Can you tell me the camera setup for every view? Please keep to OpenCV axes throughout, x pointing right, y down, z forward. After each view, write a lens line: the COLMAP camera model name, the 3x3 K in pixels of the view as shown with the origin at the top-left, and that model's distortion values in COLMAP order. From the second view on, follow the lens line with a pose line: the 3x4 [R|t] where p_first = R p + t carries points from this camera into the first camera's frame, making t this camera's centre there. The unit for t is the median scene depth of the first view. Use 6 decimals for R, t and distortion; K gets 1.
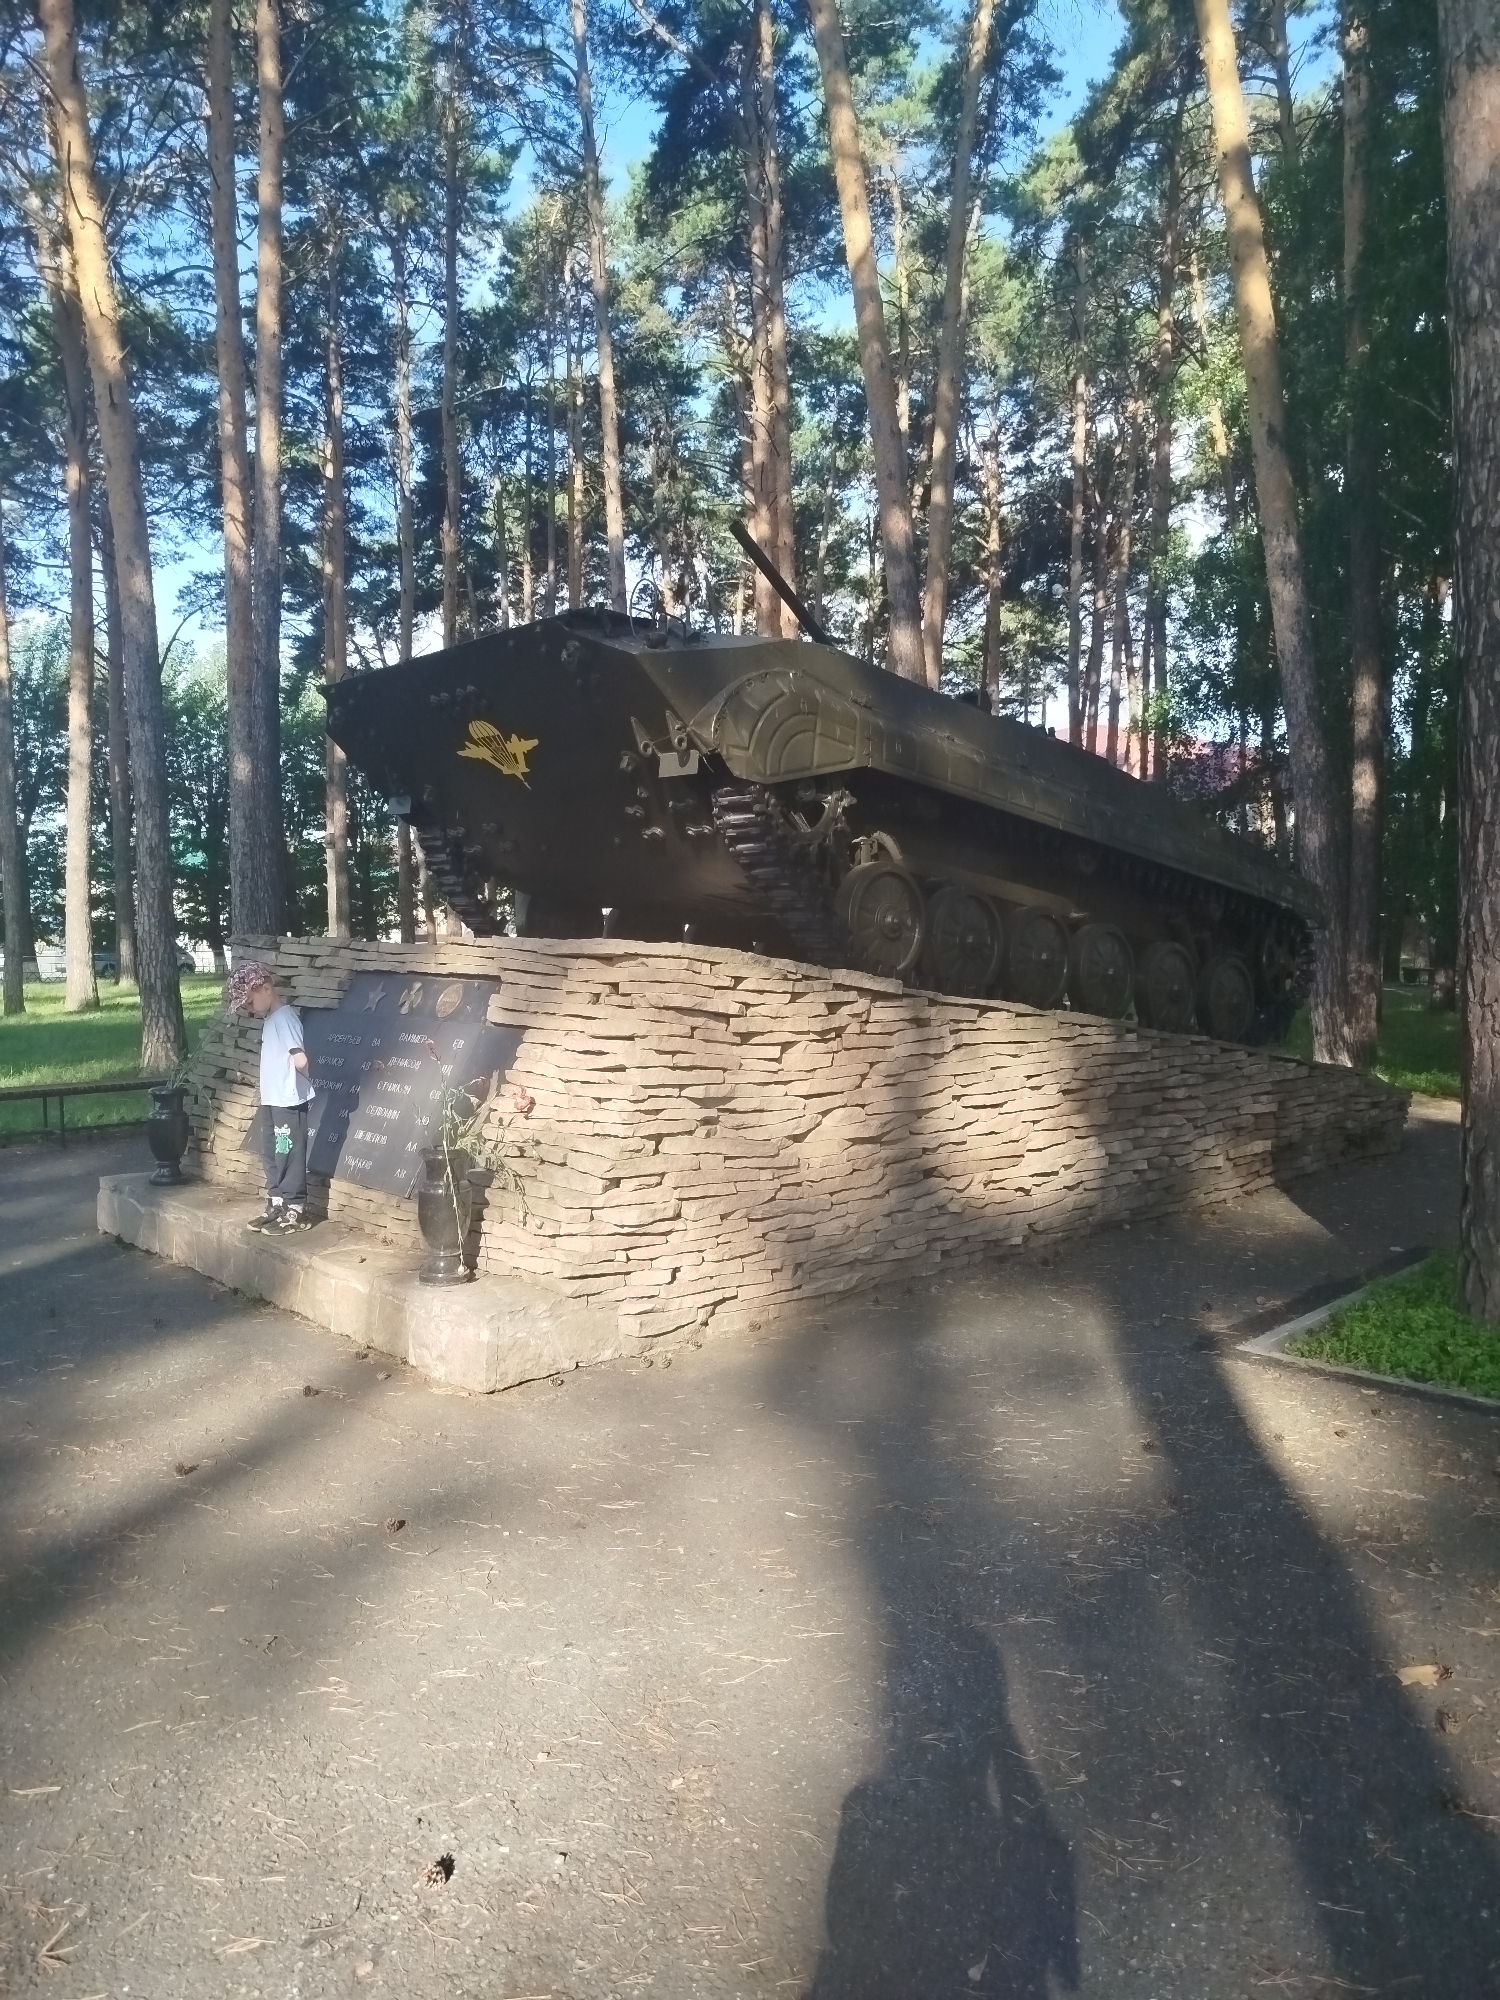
lens RADIAL K [[1431.6, 0, 714.6], [0, 1431.6, 998.7], [0, 0, 1]] dist [0.041798, -0.003690]
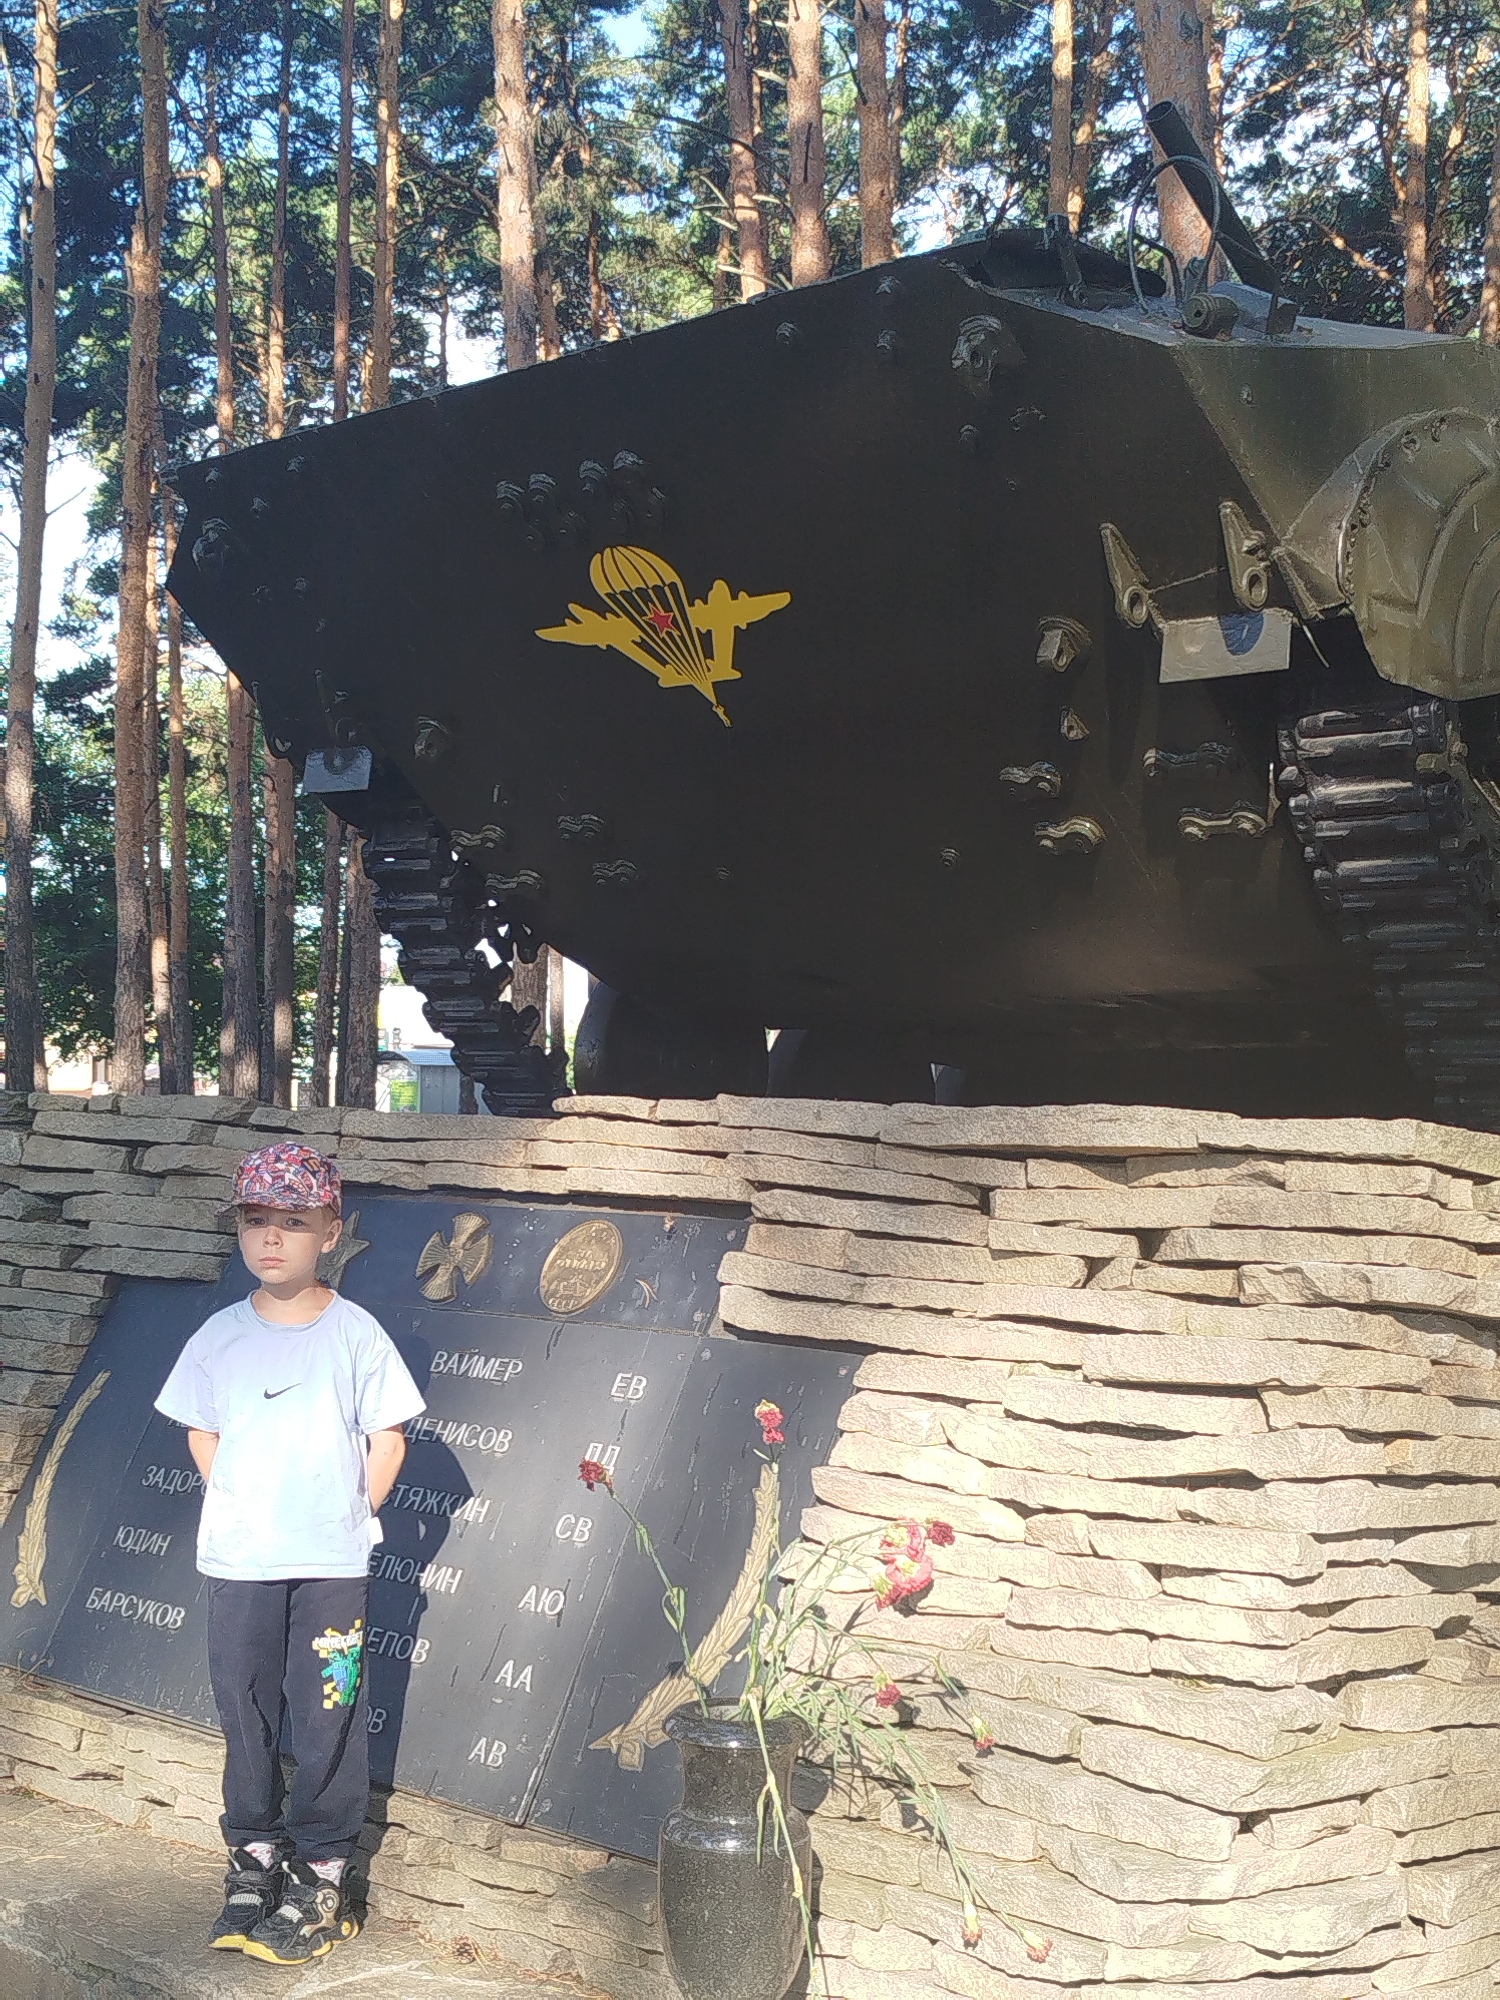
lens RADIAL K [[2896.2, 0, 705.3], [0, 2896.2, 992.6], [0, 0, 1]] dist [0.203337, -0.788559]
pose [[0.999373, 0.008873, 0.034271, -0.173284], [-0.006116, 0.996797, -0.079742, -0.009437], [-0.034869, 0.079482, 0.996226, 0.225054]]
